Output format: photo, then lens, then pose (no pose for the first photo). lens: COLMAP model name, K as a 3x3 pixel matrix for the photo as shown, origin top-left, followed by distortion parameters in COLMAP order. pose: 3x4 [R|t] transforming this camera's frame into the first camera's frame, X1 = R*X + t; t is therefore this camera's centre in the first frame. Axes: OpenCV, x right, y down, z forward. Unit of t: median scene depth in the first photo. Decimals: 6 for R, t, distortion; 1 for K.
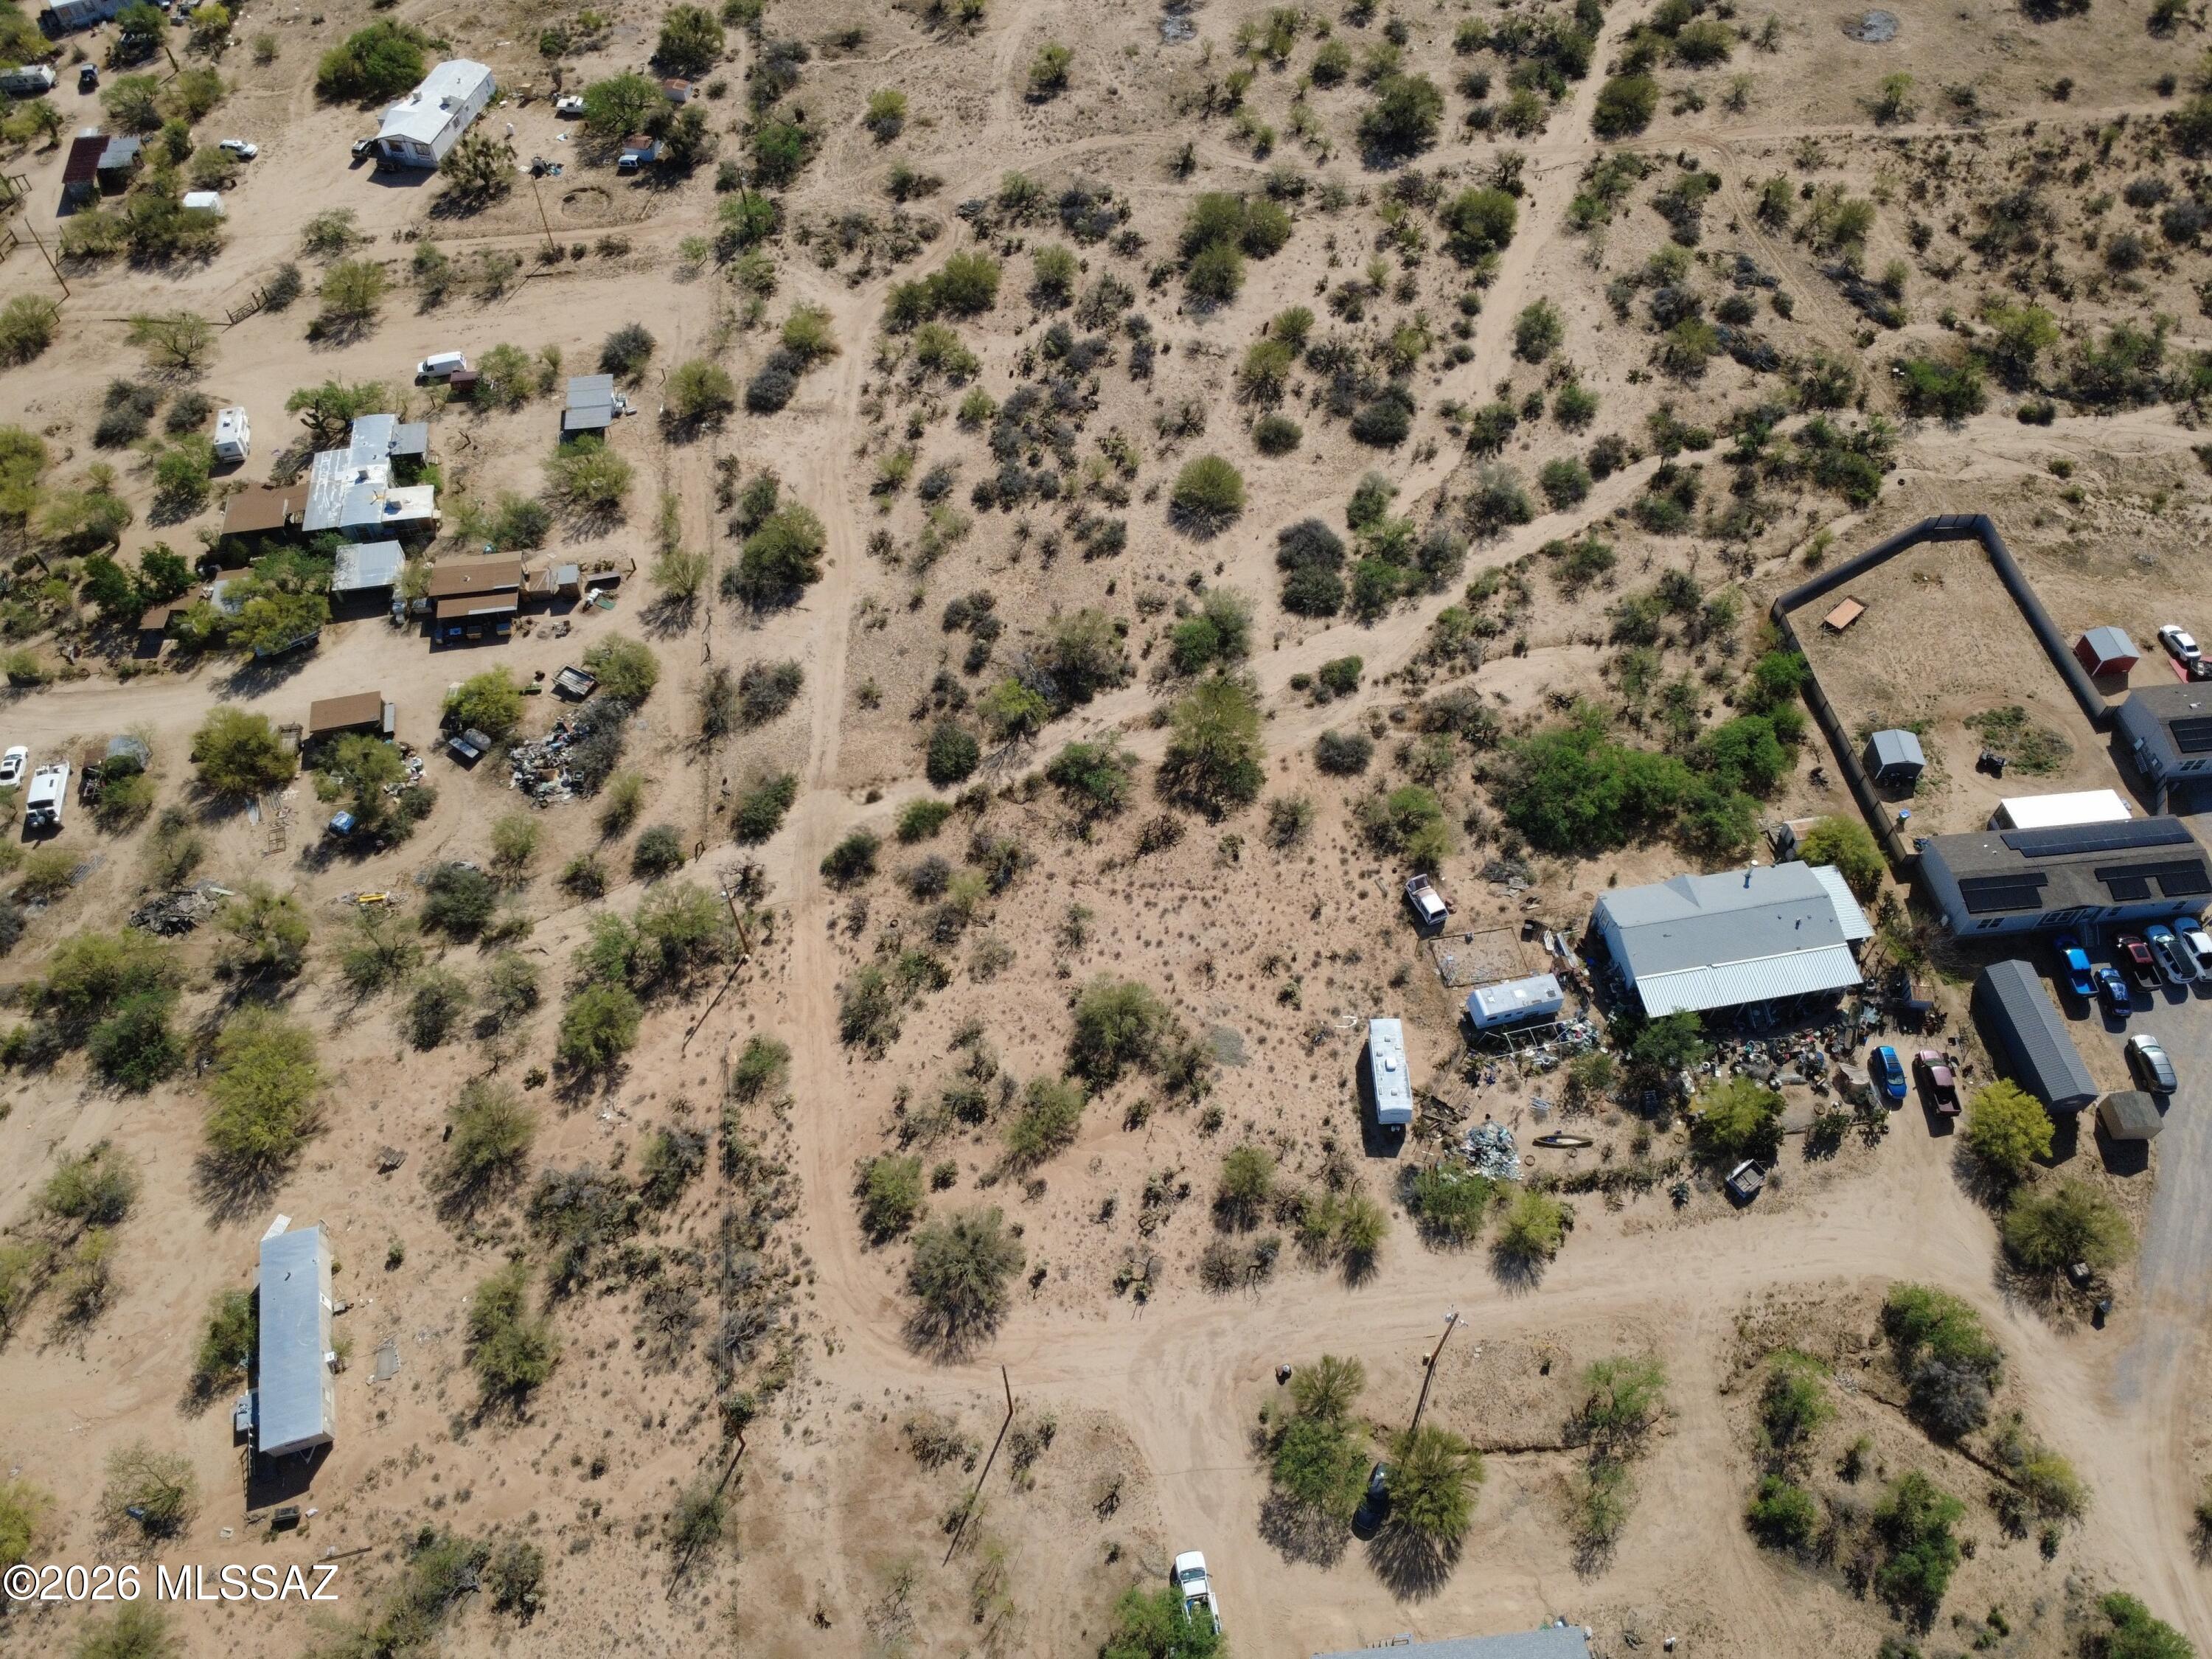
lens RADIAL K [[1621.4, 0, 1110.6], [0, 1621.4, 831.1], [0, 0, 1]] dist [-0.002122, 0.000736]
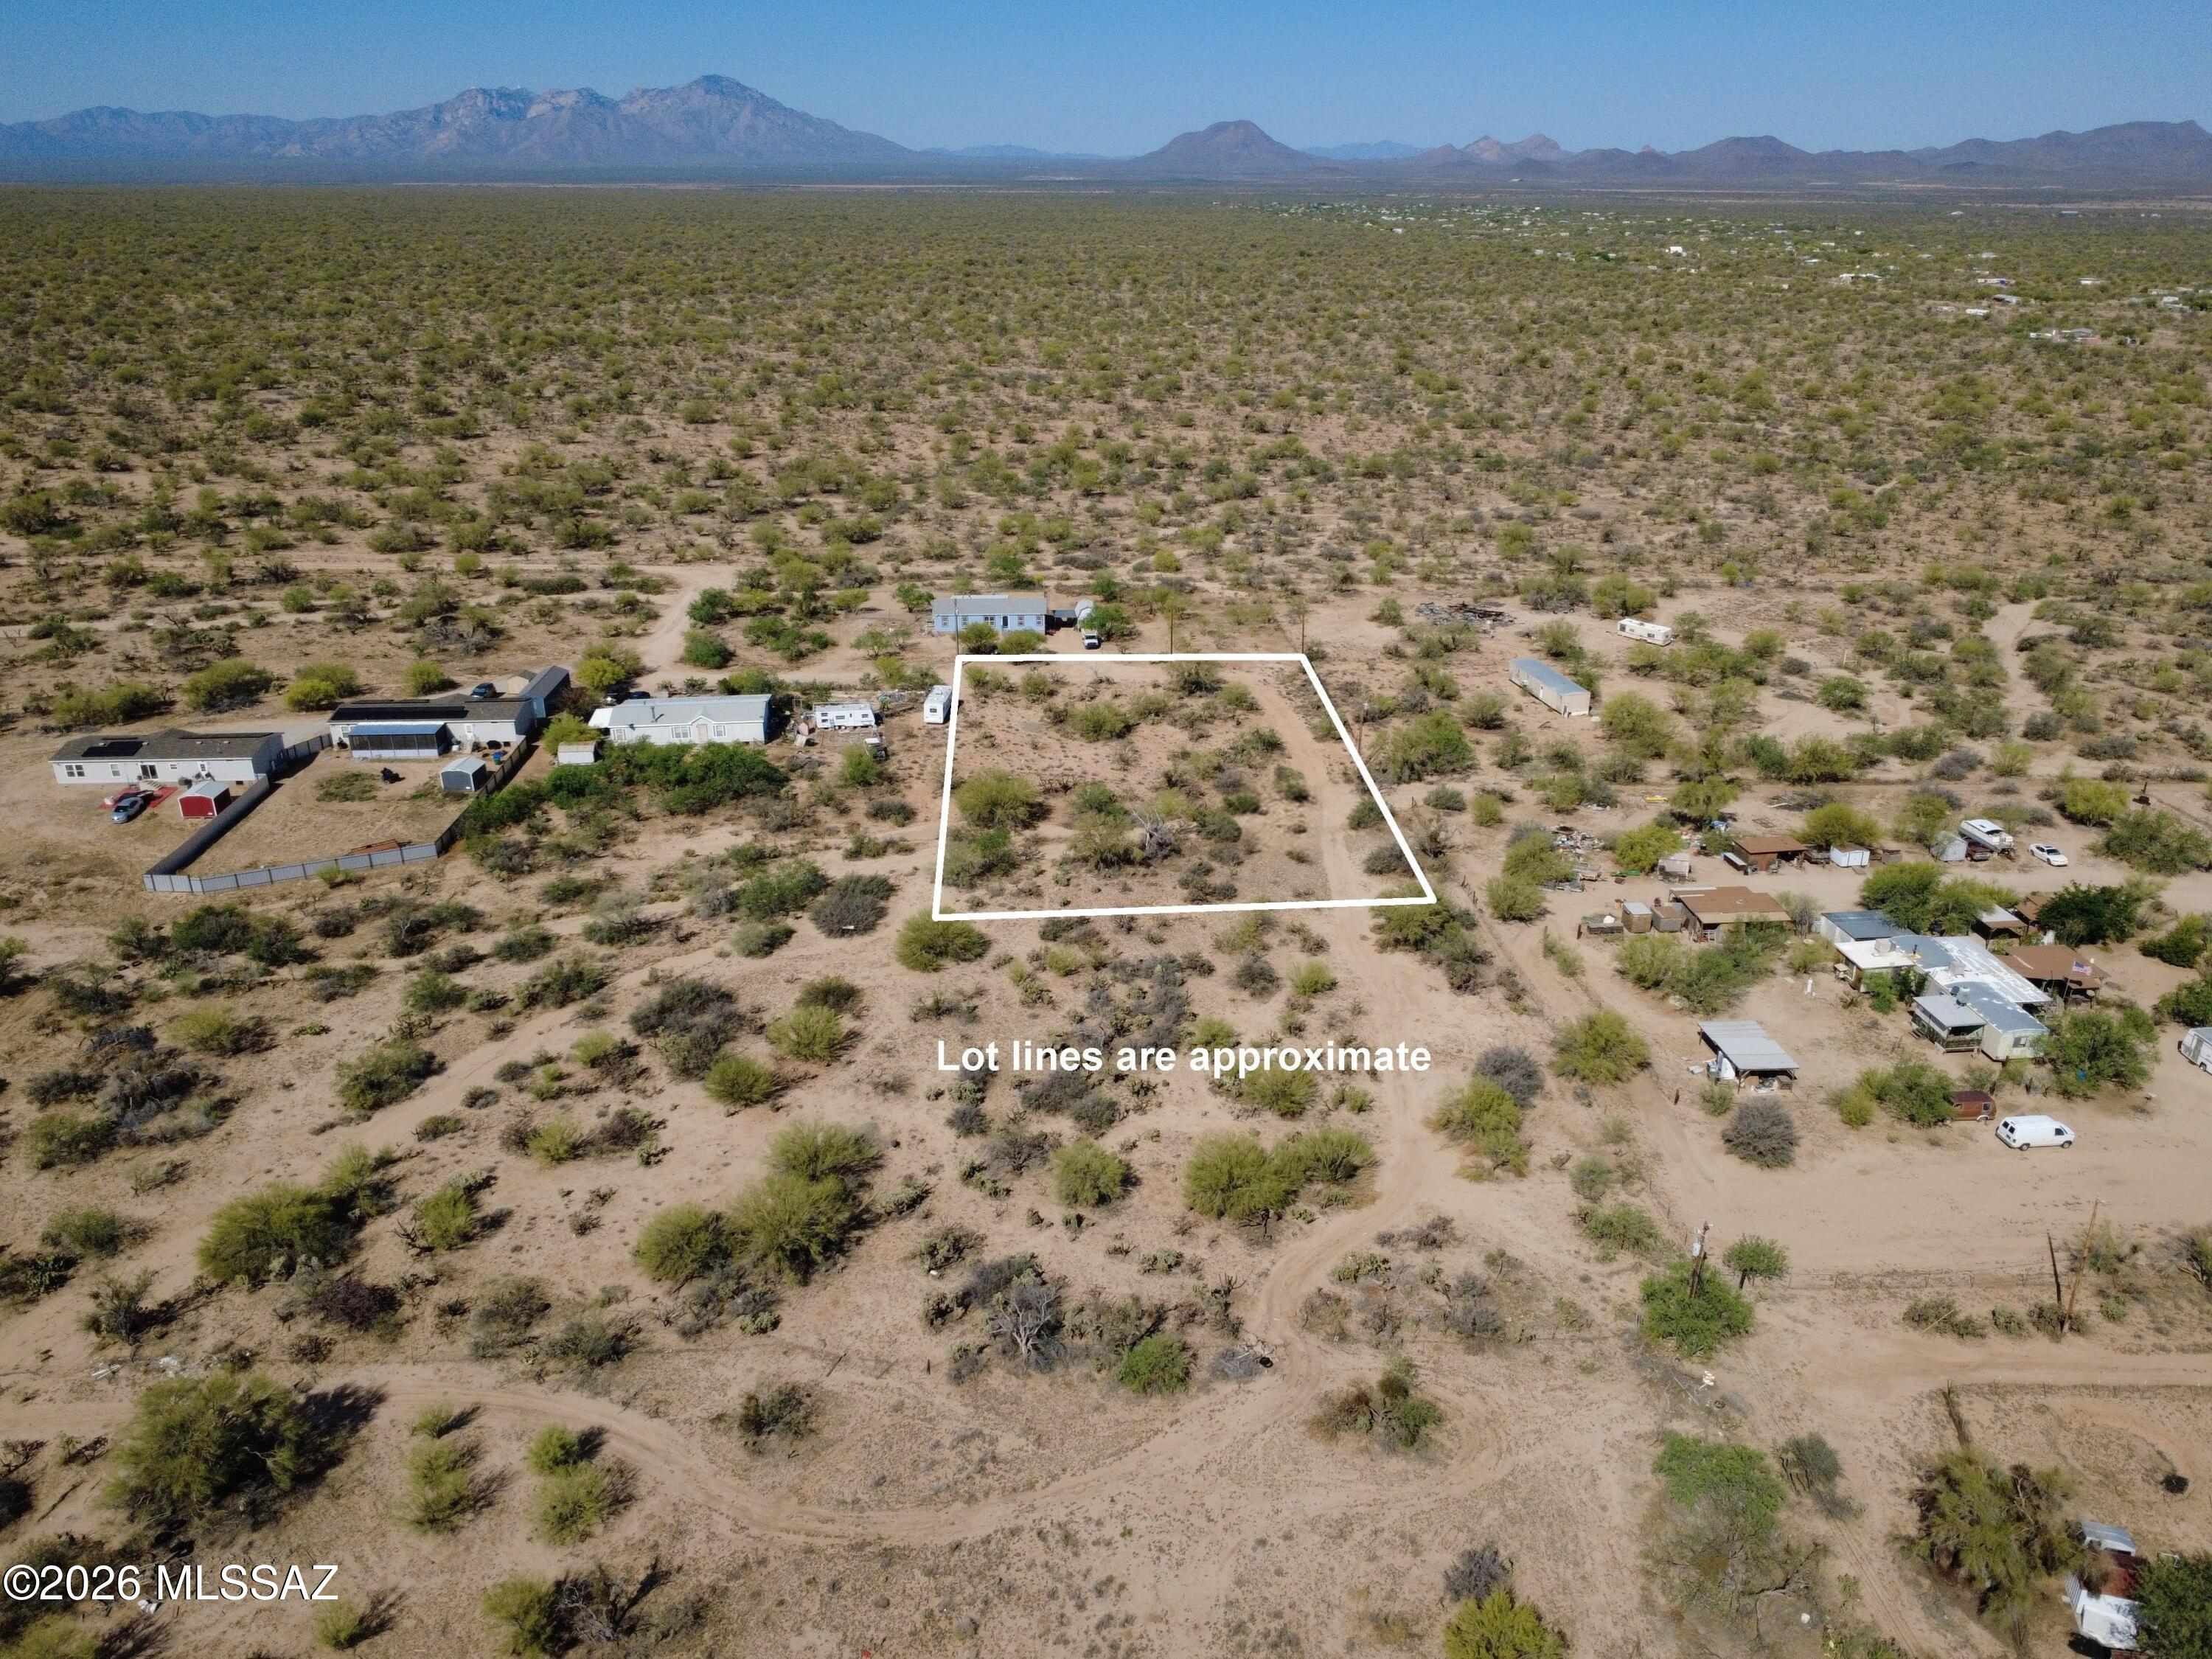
lens RADIAL K [[1621.4, 0, 1113.2], [0, 1621.4, 830.3], [0, 0, 1]] dist [-0.002122, 0.000736]
pose [[-0.997429, -0.025237, 0.067078, -0.094327], [0.059094, 0.239949, 0.968985, -1.124167], [-0.040549, 0.970457, -0.237841, 1.216164]]
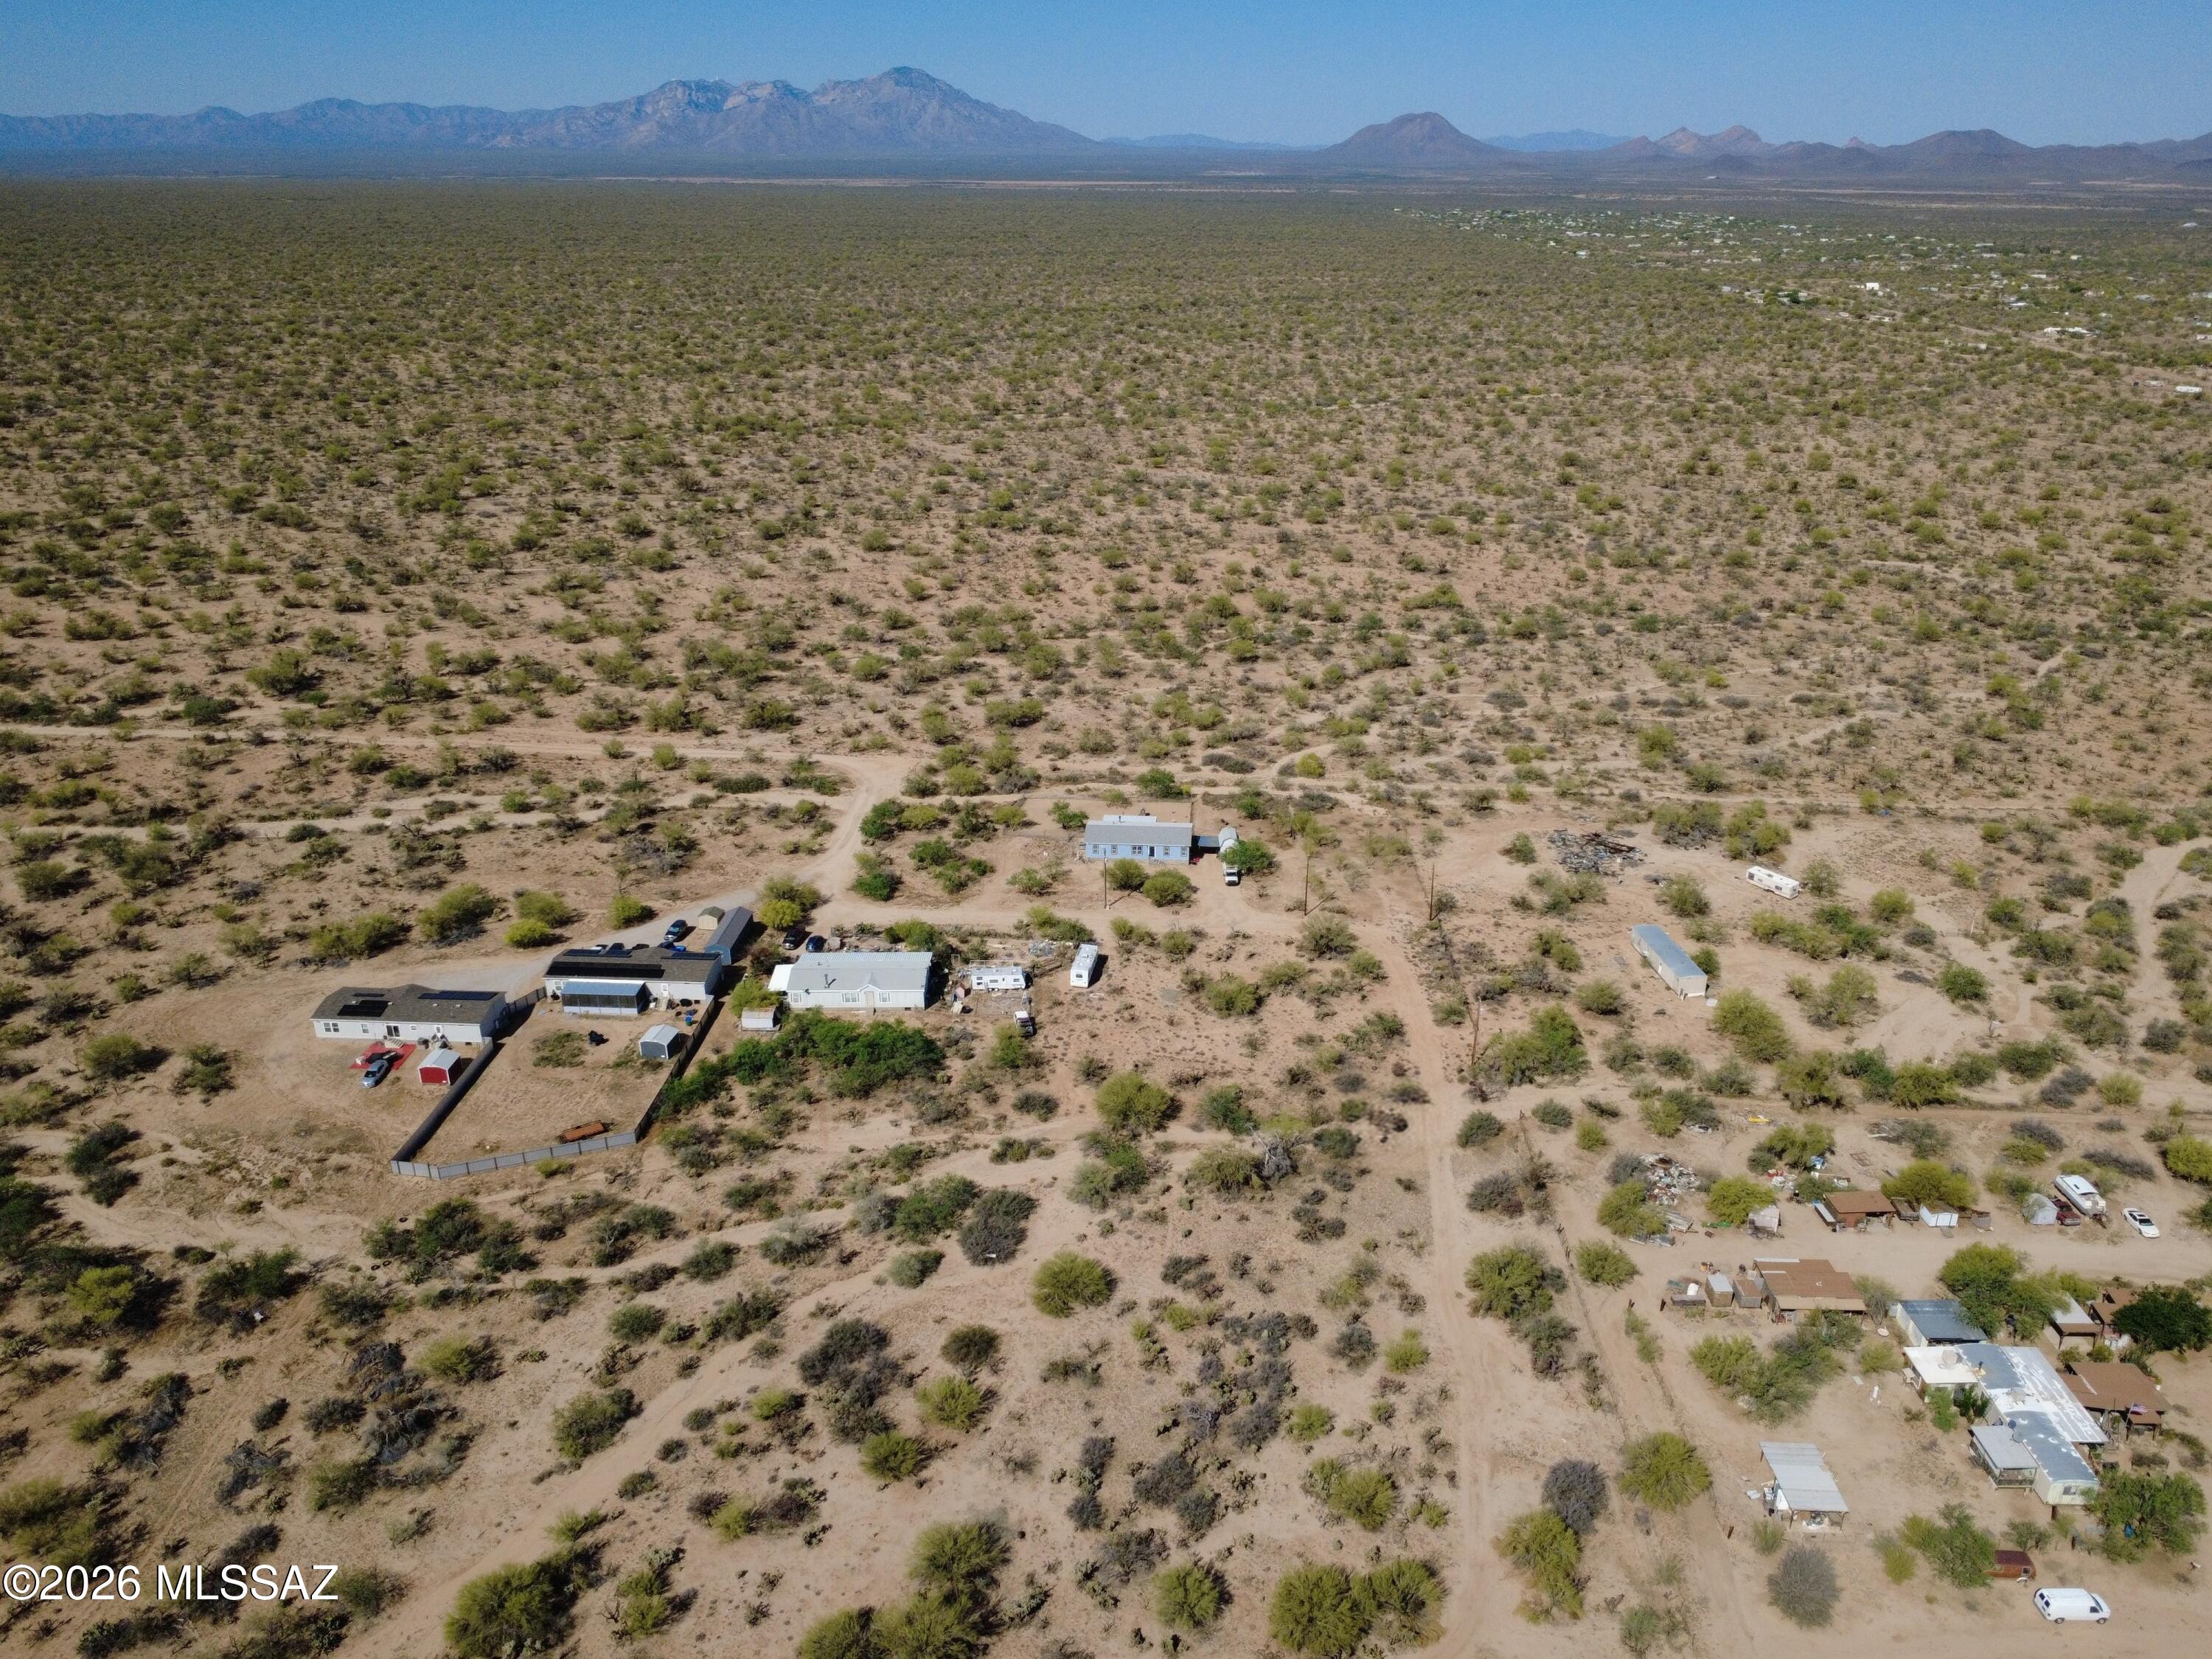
lens RADIAL K [[1621.4, 0, 1111.2], [0, 1621.4, 832.4], [0, 0, 1]] dist [-0.002122, 0.000736]
pose [[-0.984463, -0.066921, 0.162338, -0.108475], [0.142362, 0.237006, 0.961021, -1.274888], [-0.102787, 0.969201, -0.223796, 1.011882]]
